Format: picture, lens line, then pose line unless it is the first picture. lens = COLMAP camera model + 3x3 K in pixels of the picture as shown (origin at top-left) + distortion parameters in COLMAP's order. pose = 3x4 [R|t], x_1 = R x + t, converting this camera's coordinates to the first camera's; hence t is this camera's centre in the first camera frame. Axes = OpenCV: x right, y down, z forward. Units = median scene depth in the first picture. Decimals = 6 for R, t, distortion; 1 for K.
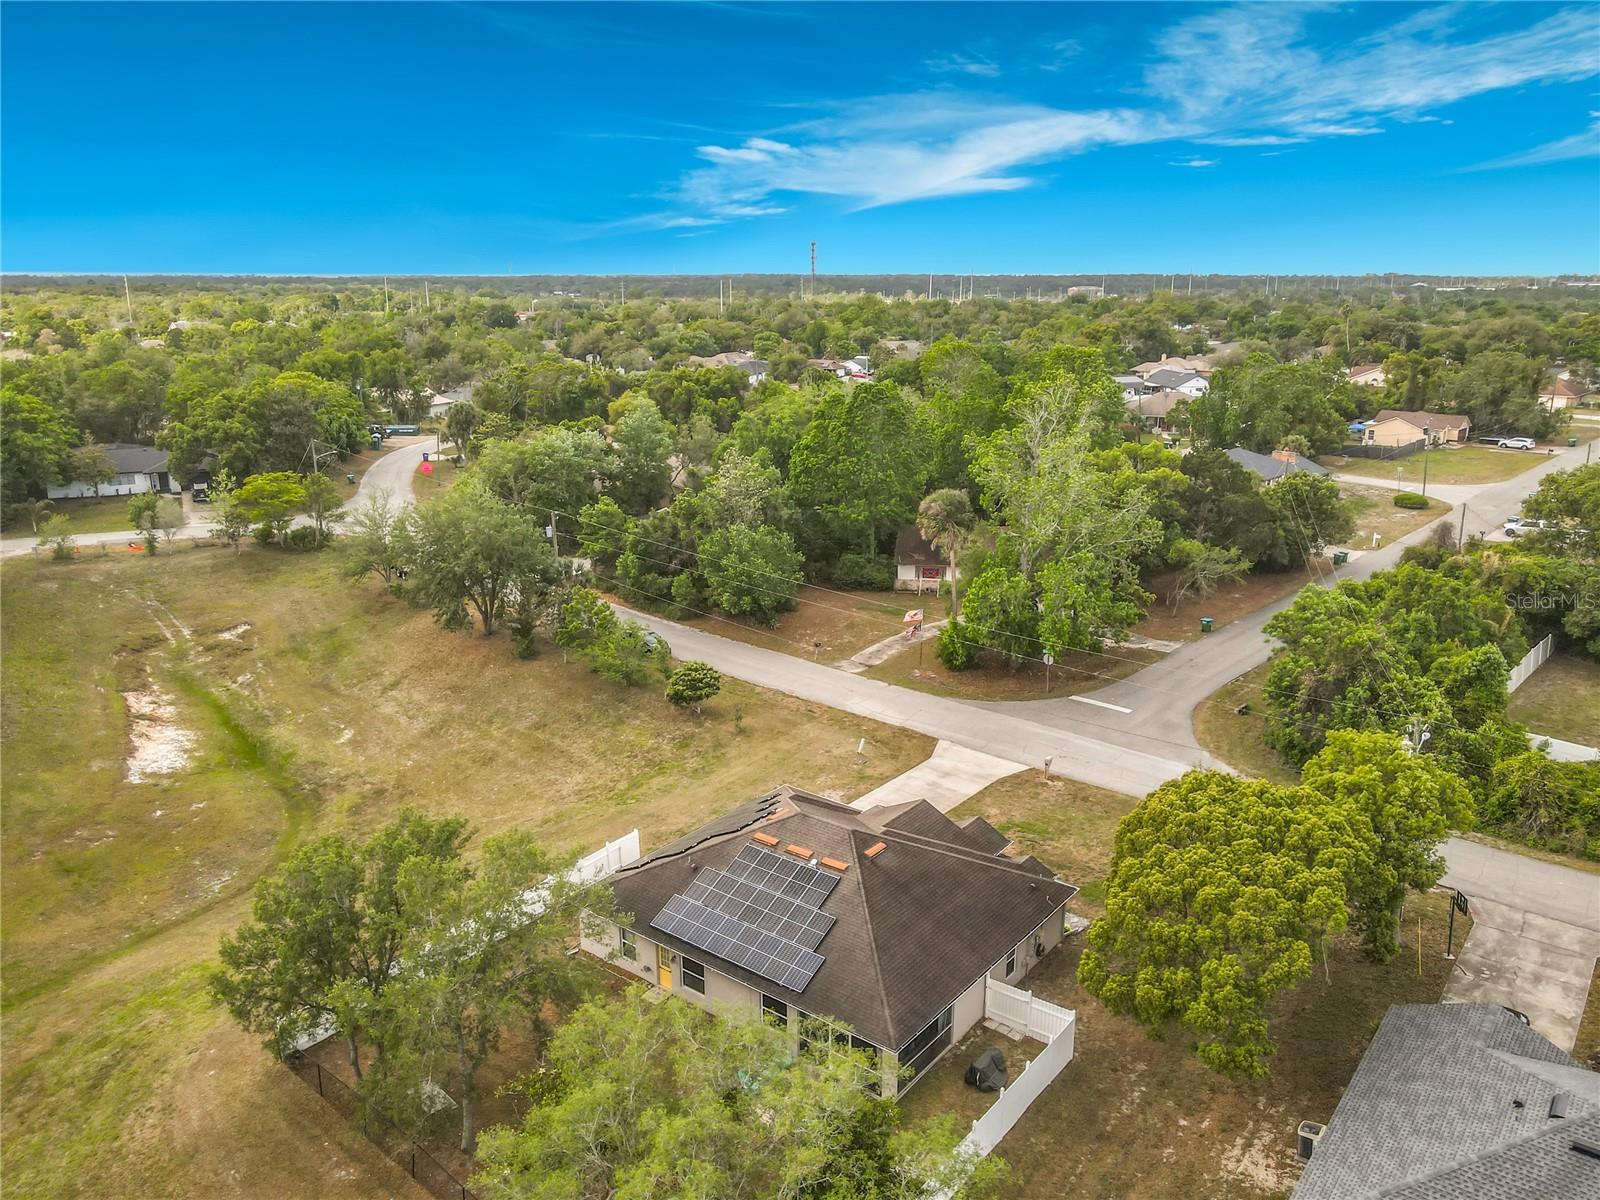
lens RADIAL K [[1200.8, 0, 814.5], [0, 1200.8, 561.3], [0, 0, 1]] dist [0.003284, 0.001025]
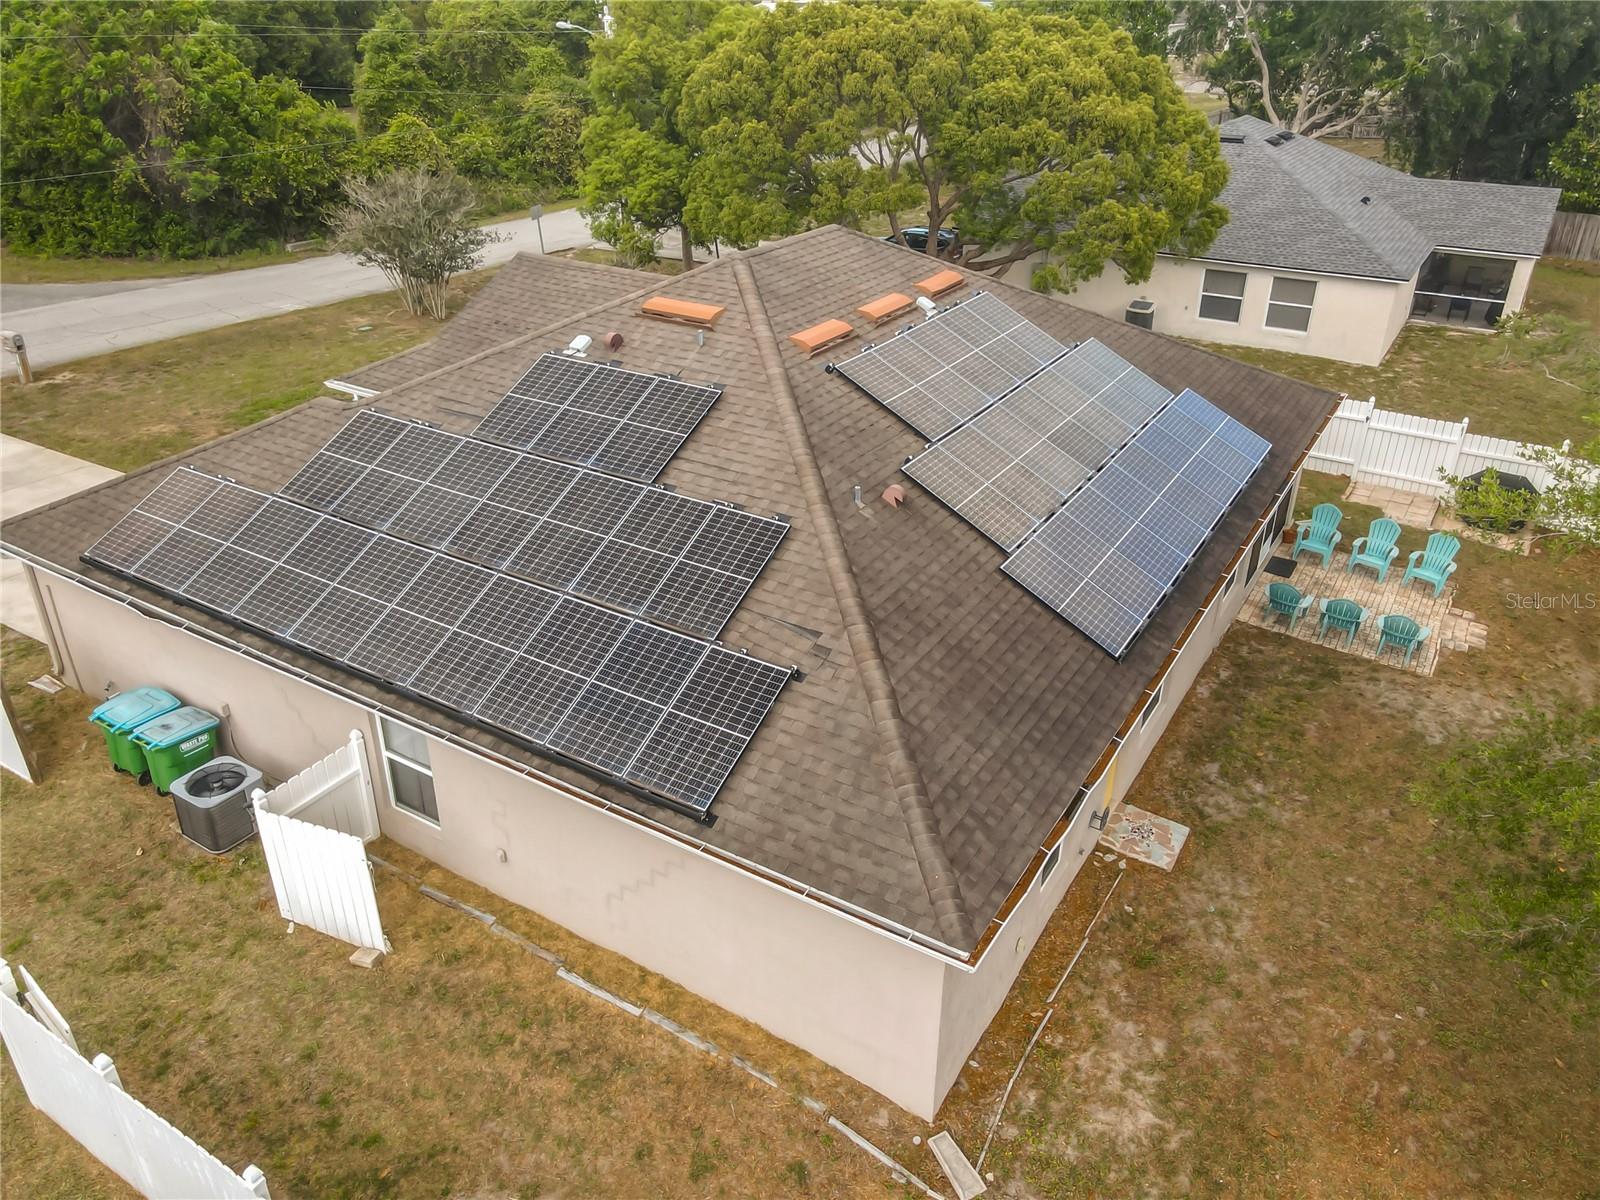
lens RADIAL K [[1167.4, 0, 811.8], [0, 1167.4, 577.2], [0, 0, 1]] dist [0.031124, 0.007021]
pose [[-0.113829, -0.458502, 0.881374, -0.233518], [0.220703, 0.853303, 0.472403, 0.095169], [-0.968676, 0.248295, 0.004062, 0.695240]]
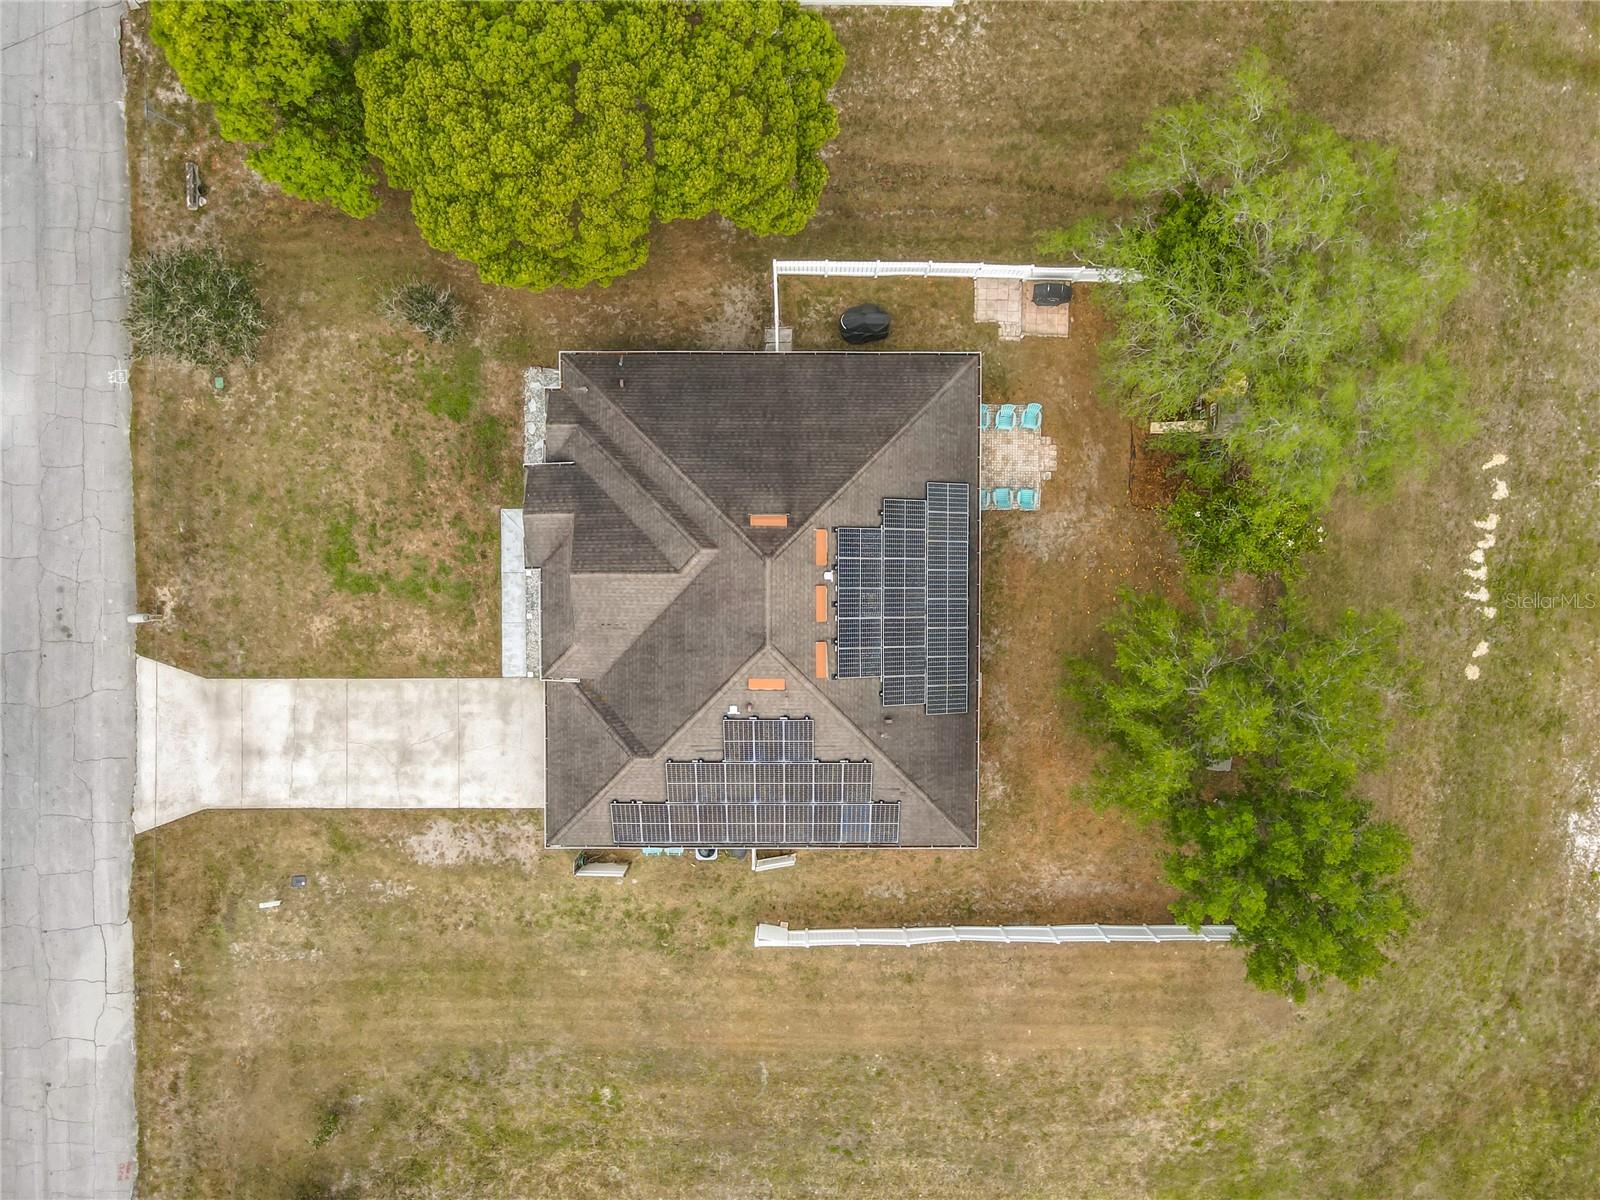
lens RADIAL K [[1172.8, 0, 815.9], [0, 1172.8, 602.5], [0, 0, 1]] dist [0.015163, 0.004338]
pose [[-0.611601, -0.790276, -0.037526, 0.012741], [0.171625, -0.178826, 0.968796, -0.330726], [-0.772327, 0.586076, 0.245001, 0.545949]]
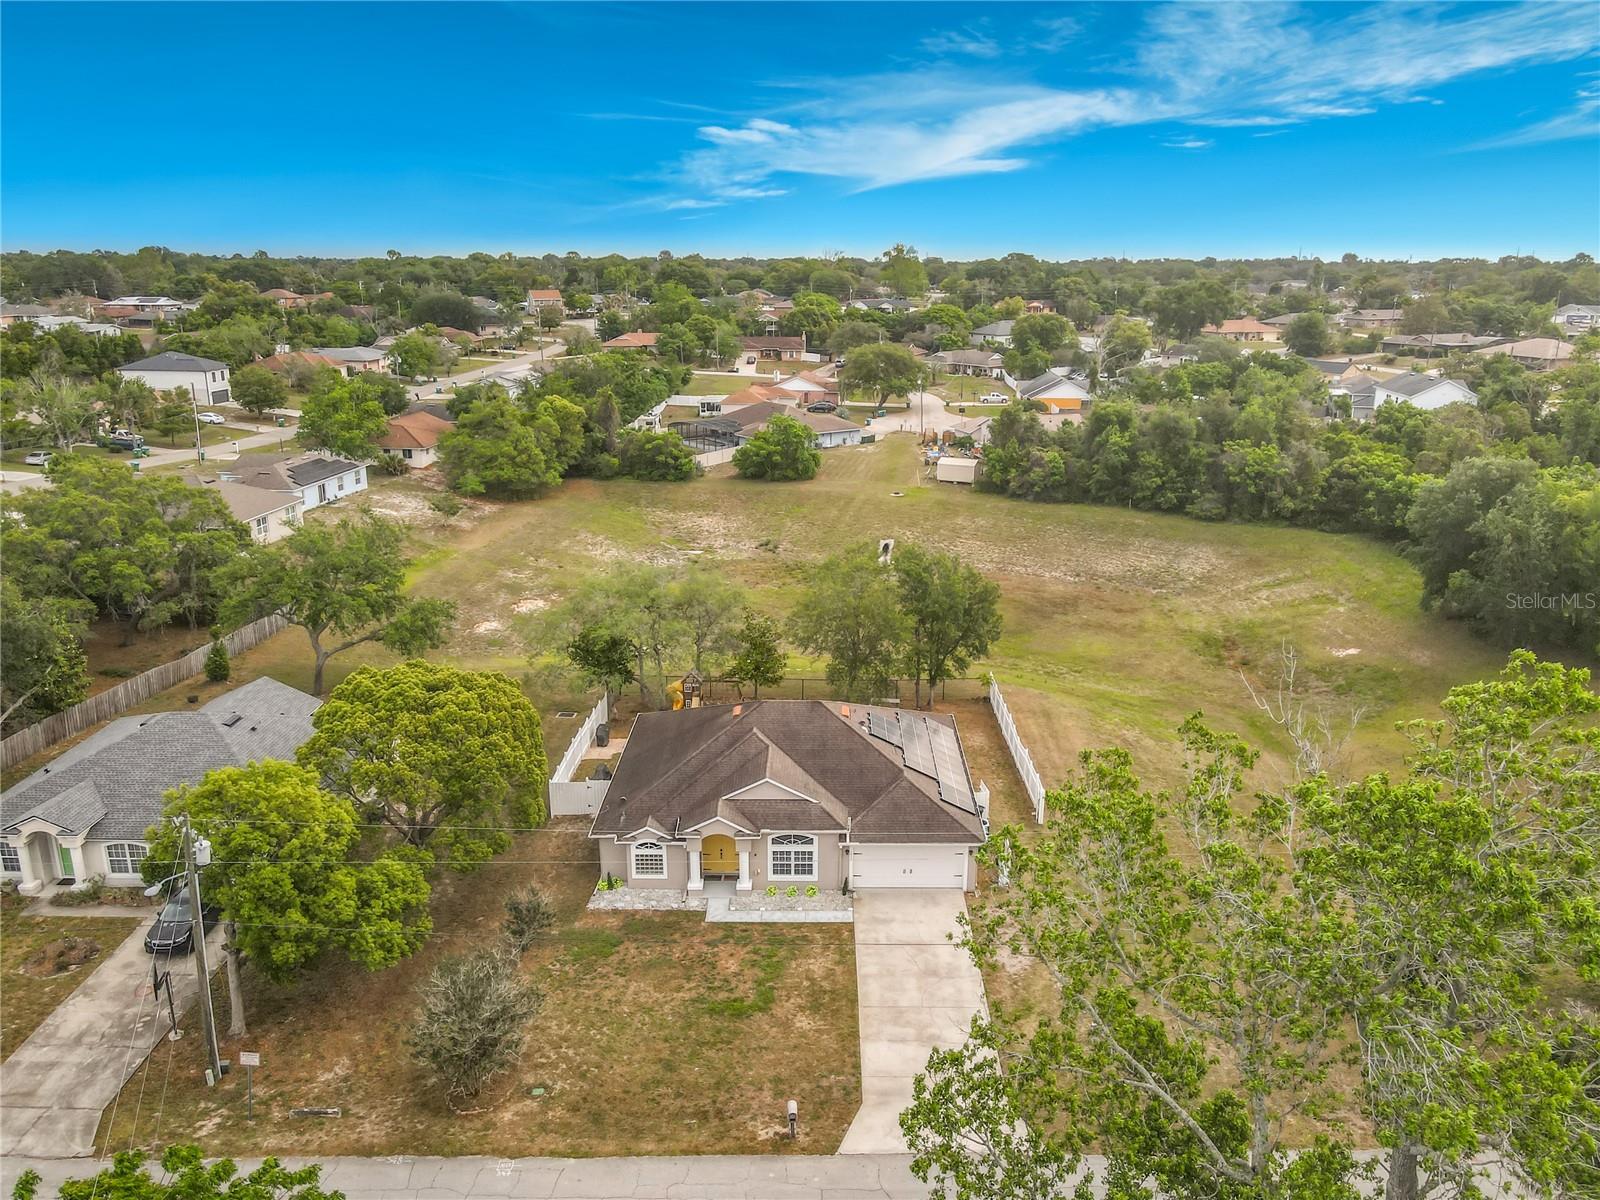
lens RADIAL K [[1184.6, 0, 821.8], [0, 1184.6, 601.4], [0, 0, 1]] dist [-0.008998, 0.002855]
pose [[-0.792548, 0.163048, -0.587608, 0.426843], [-0.148189, 0.883213, 0.444943, -0.251819], [0.591530, 0.439716, -0.675827, 1.182505]]
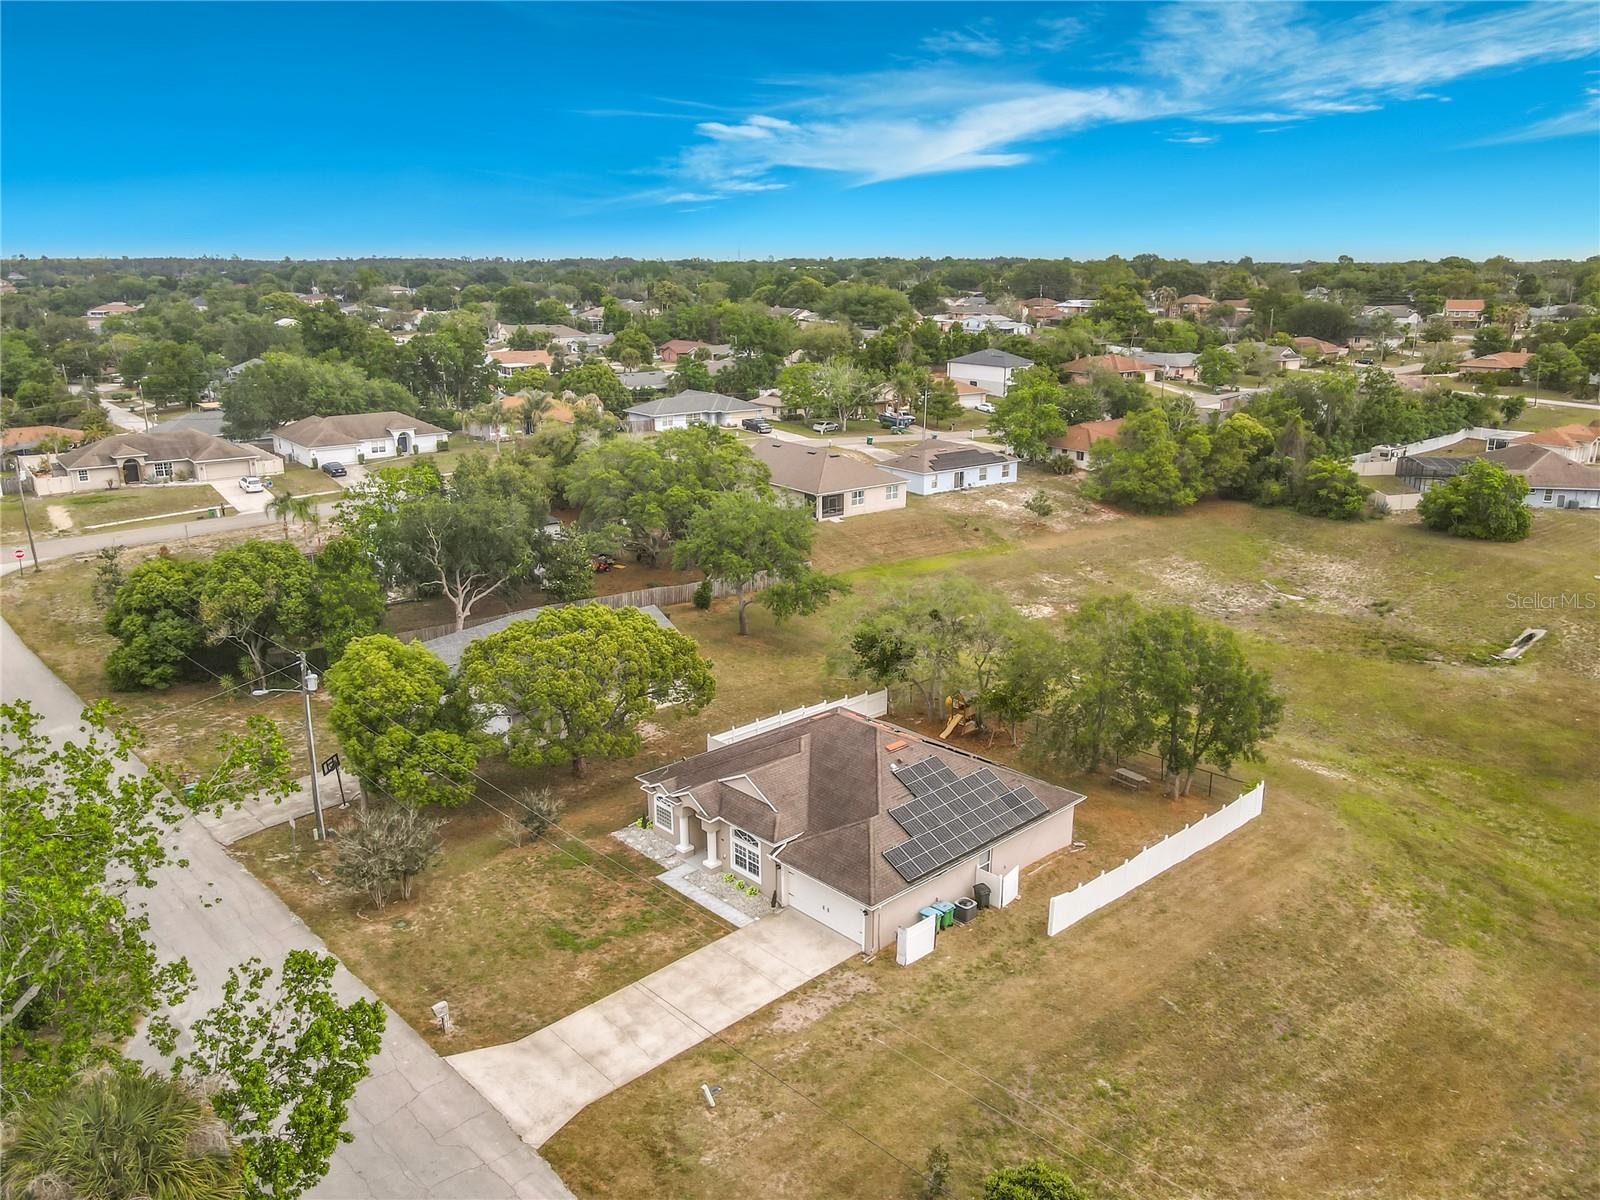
lens RADIAL K [[1184.6, 0, 821.8], [0, 1184.6, 601.4], [0, 0, 1]] dist [-0.008998, 0.002855]
pose [[-0.989375, -0.044639, 0.138361, -0.075648], [0.029260, 0.871081, 0.490267, -0.299742], [-0.142408, 0.489106, -0.860520, 1.313049]]
